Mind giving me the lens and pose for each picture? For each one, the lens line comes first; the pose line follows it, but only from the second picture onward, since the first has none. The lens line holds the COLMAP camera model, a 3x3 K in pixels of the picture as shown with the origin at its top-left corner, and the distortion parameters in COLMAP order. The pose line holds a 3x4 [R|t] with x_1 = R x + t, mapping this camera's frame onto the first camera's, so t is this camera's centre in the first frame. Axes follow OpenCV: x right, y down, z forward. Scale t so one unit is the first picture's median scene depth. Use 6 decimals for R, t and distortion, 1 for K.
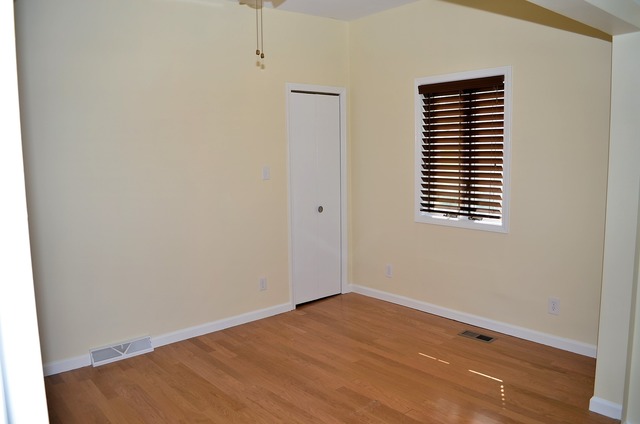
lens RADIAL K [[511.0, 0, 319.1], [0, 511.0, 210.2], [0, 0, 1]] dist [-0.087175, 0.009722]
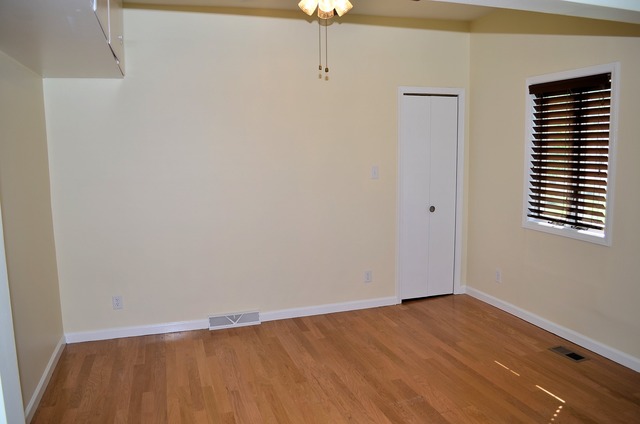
lens RADIAL K [[511.0, 0, 323.2], [0, 511.0, 213.4], [0, 0, 1]] dist [-0.087175, 0.009722]
pose [[0.922893, 0.054244, -0.381217, 0.232217], [-0.046895, 0.998492, 0.028548, -0.015096], [0.382191, -0.008470, 0.924045, -0.025891]]
